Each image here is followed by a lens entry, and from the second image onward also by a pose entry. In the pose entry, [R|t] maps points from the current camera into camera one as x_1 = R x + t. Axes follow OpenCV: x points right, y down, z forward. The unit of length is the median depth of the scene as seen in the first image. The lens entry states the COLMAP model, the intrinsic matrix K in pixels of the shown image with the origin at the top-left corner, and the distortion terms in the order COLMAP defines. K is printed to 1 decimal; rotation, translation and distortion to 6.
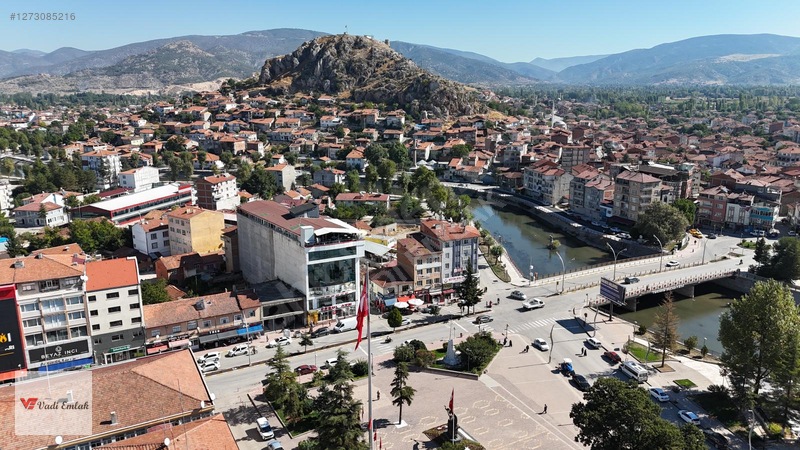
lens RADIAL K [[586.4, 0, 401.4], [0, 586.4, 224.1], [0, 0, 1]] dist [0.077612, -0.075404]
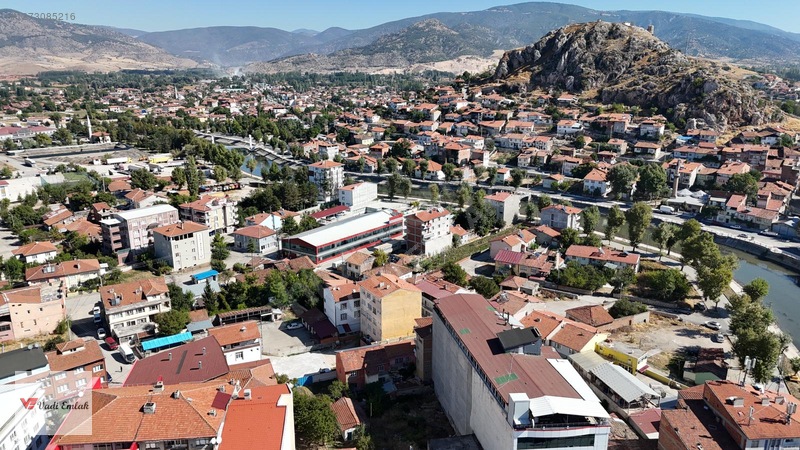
lens RADIAL K [[586.4, 0, 401.4], [0, 586.4, 224.1], [0, 0, 1]] dist [0.077612, -0.075404]
pose [[0.925594, 0.105039, -0.363651, -0.022343], [-0.090150, 0.994254, 0.057727, -0.075123], [0.367625, -0.020648, 0.929745, 0.120972]]
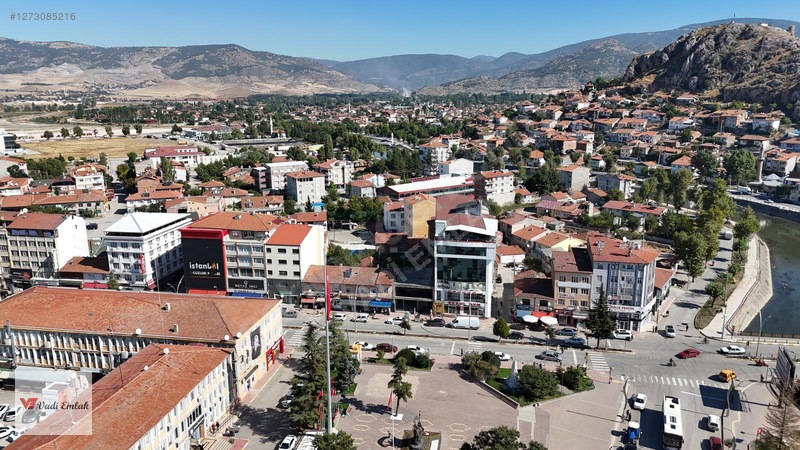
lens RADIAL K [[586.4, 0, 401.4], [0, 586.4, 224.1], [0, 0, 1]] dist [0.077612, -0.075404]
pose [[0.778743, 0.141077, -0.611274, 0.150110], [-0.139990, 0.988895, 0.049886, -0.011375], [0.611524, 0.046723, 0.789845, 0.046173]]
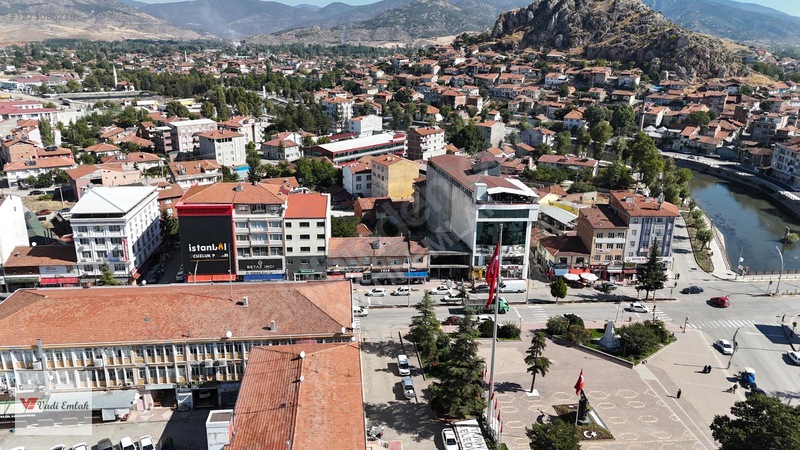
lens RADIAL K [[586.4, 0, 401.4], [0, 586.4, 224.1], [0, 0, 1]] dist [0.077612, -0.075404]
pose [[0.923952, 0.133987, -0.358275, 0.029051], [-0.108392, 0.989962, 0.090695, -0.001288], [0.366830, -0.044964, 0.929201, 0.004620]]
